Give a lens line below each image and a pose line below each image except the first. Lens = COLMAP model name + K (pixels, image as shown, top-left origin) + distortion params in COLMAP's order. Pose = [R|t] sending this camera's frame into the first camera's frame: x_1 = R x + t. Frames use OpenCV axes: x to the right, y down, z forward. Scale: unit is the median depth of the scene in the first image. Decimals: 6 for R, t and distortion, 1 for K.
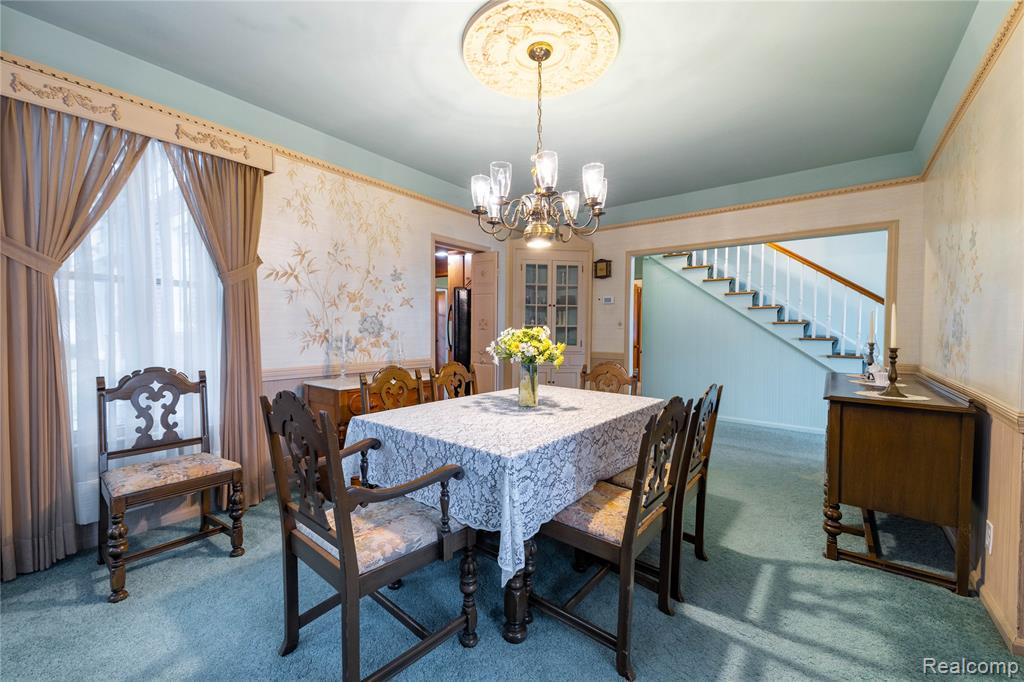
lens RADIAL K [[417.1, 0, 512.8], [0, 417.1, 338.5], [0, 0, 1]] dist [0.057985, -0.019847]
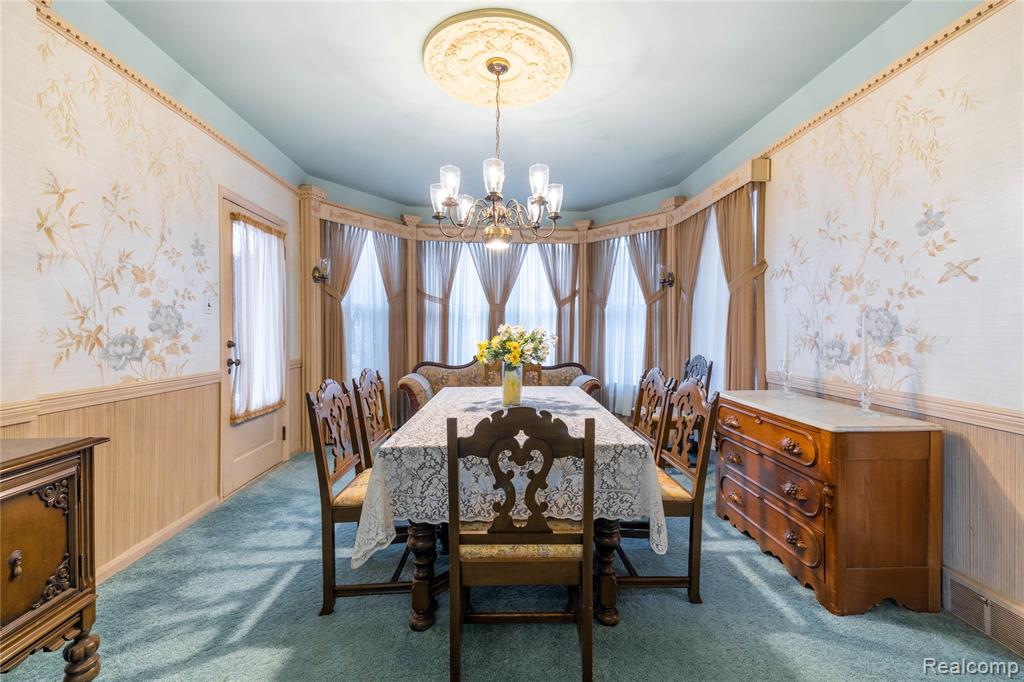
lens RADIAL K [[417.1, 0, 512.8], [0, 417.1, 338.5], [0, 0, 1]] dist [0.057985, -0.019847]
pose [[-0.768099, -0.002584, -0.640326, 0.467443], [-0.034413, 0.998713, 0.037250, -0.018460], [0.639406, 0.050647, -0.767200, 1.218475]]
